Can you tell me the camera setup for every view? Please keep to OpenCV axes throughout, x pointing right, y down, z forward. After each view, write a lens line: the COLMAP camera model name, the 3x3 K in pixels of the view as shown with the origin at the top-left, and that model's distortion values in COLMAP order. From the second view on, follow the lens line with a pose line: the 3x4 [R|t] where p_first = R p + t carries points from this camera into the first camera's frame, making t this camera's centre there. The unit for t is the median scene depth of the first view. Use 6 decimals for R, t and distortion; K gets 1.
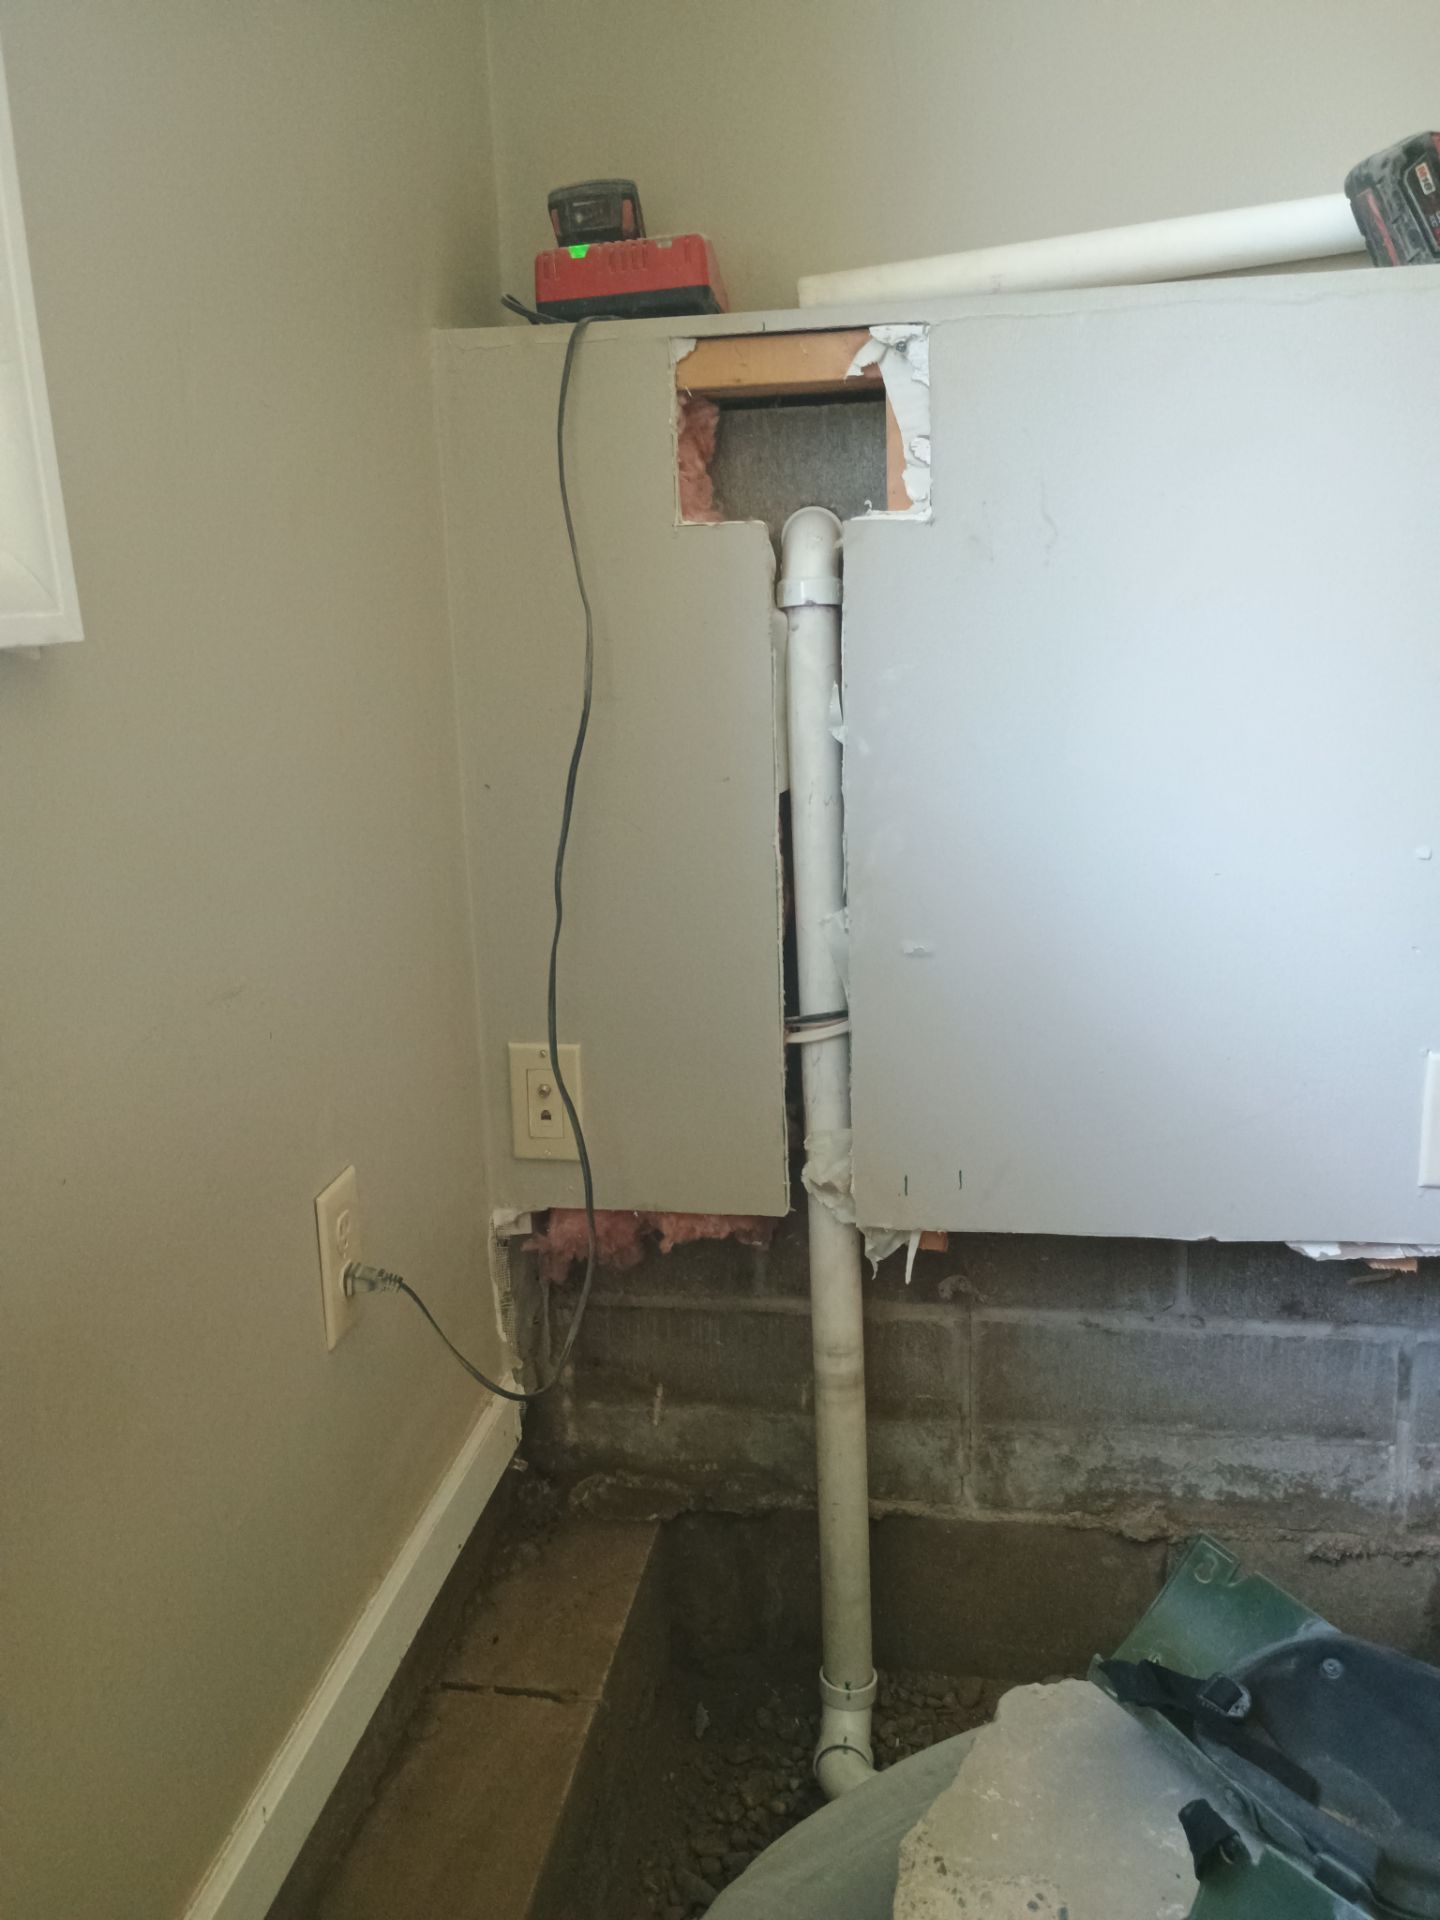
lens RADIAL K [[1681.6, 0, 712.8], [0, 1681.6, 972.1], [0, 0, 1]] dist [0.068169, -0.083671]
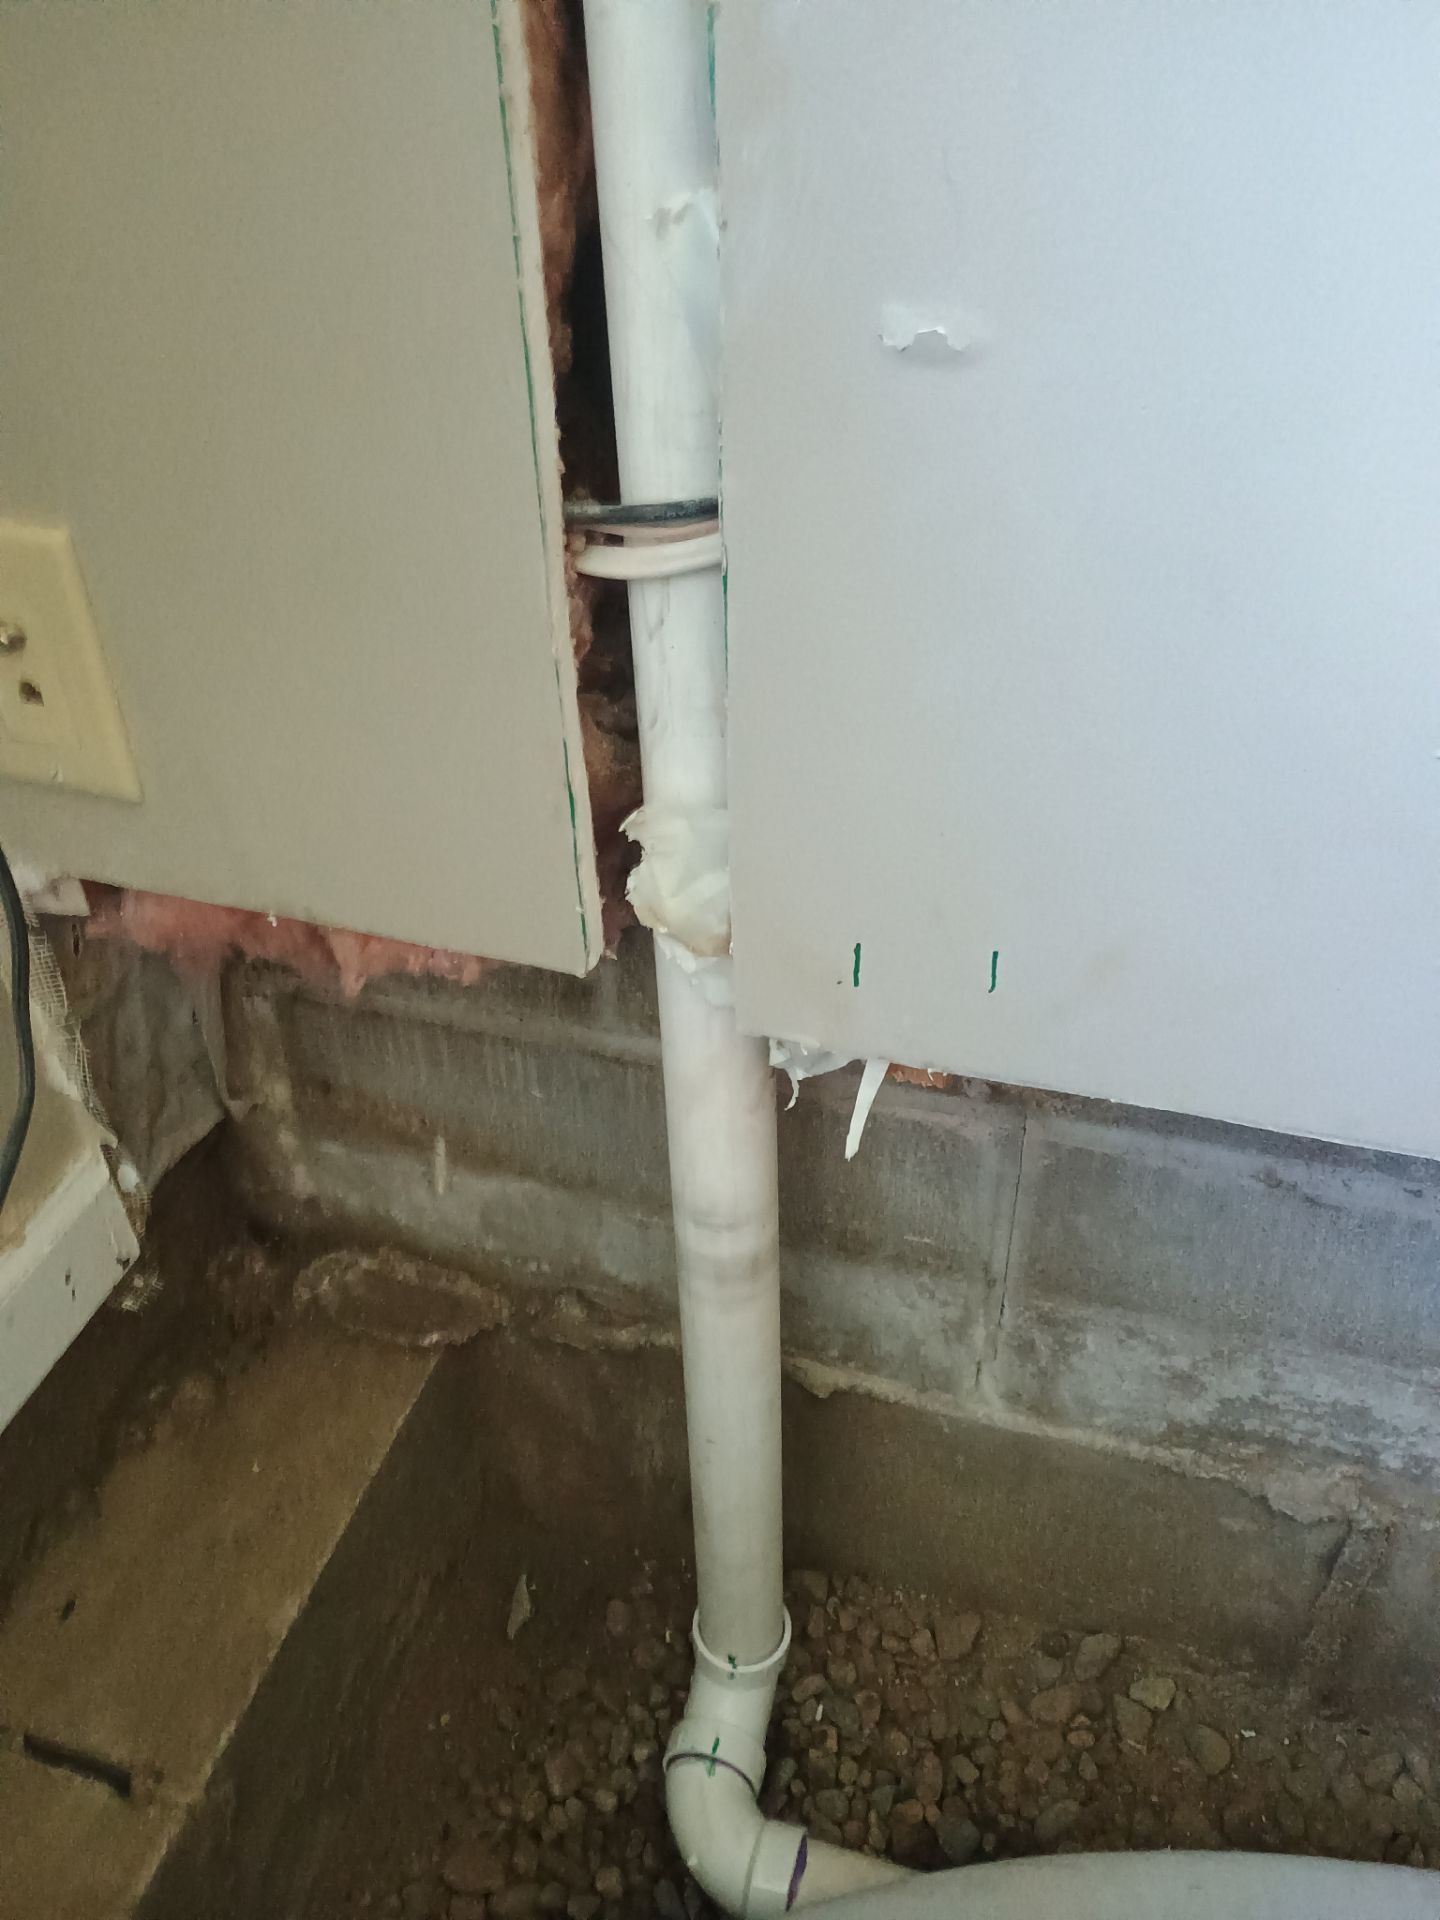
lens RADIAL K [[1681.6, 0, 707.7], [0, 1681.6, 1004.0], [0, 0, 1]] dist [0.068169, -0.083671]
pose [[0.989616, 0.096521, -0.106508, 0.121176], [-0.040504, 0.898226, 0.437664, -0.037254], [0.137912, -0.428805, 0.892808, 0.626719]]
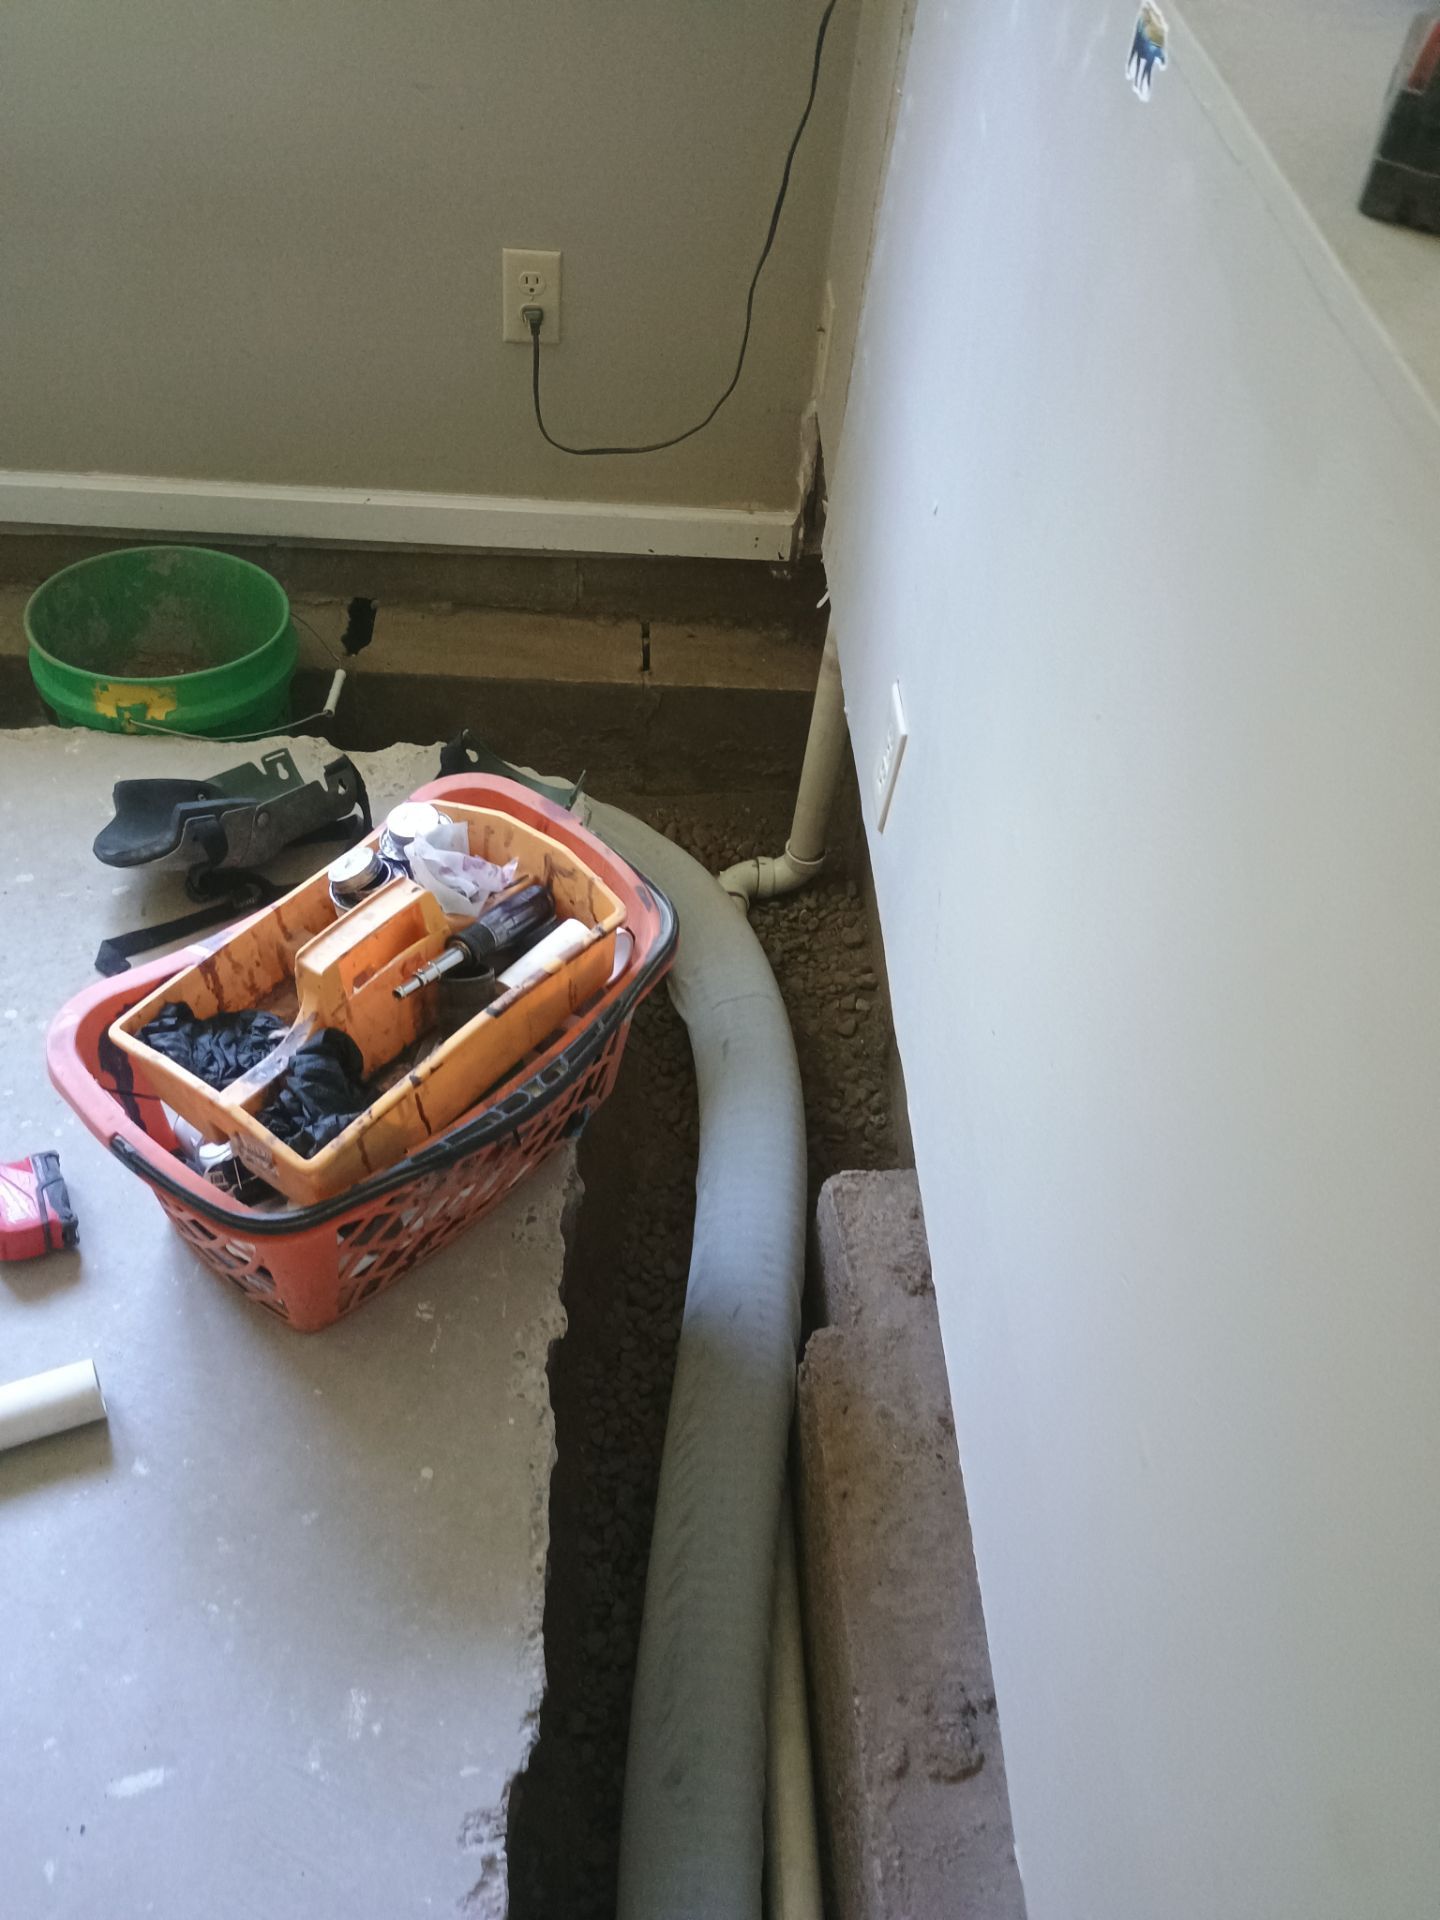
lens RADIAL K [[1681.6, 0, 726.3], [0, 1681.6, 978.8], [0, 0, 1]] dist [0.068169, -0.083671]
pose [[0.201739, 0.750649, -0.629148, 1.121904], [-0.321117, 0.657542, 0.681559, -0.483490], [0.925303, 0.064533, 0.373699, 0.472382]]
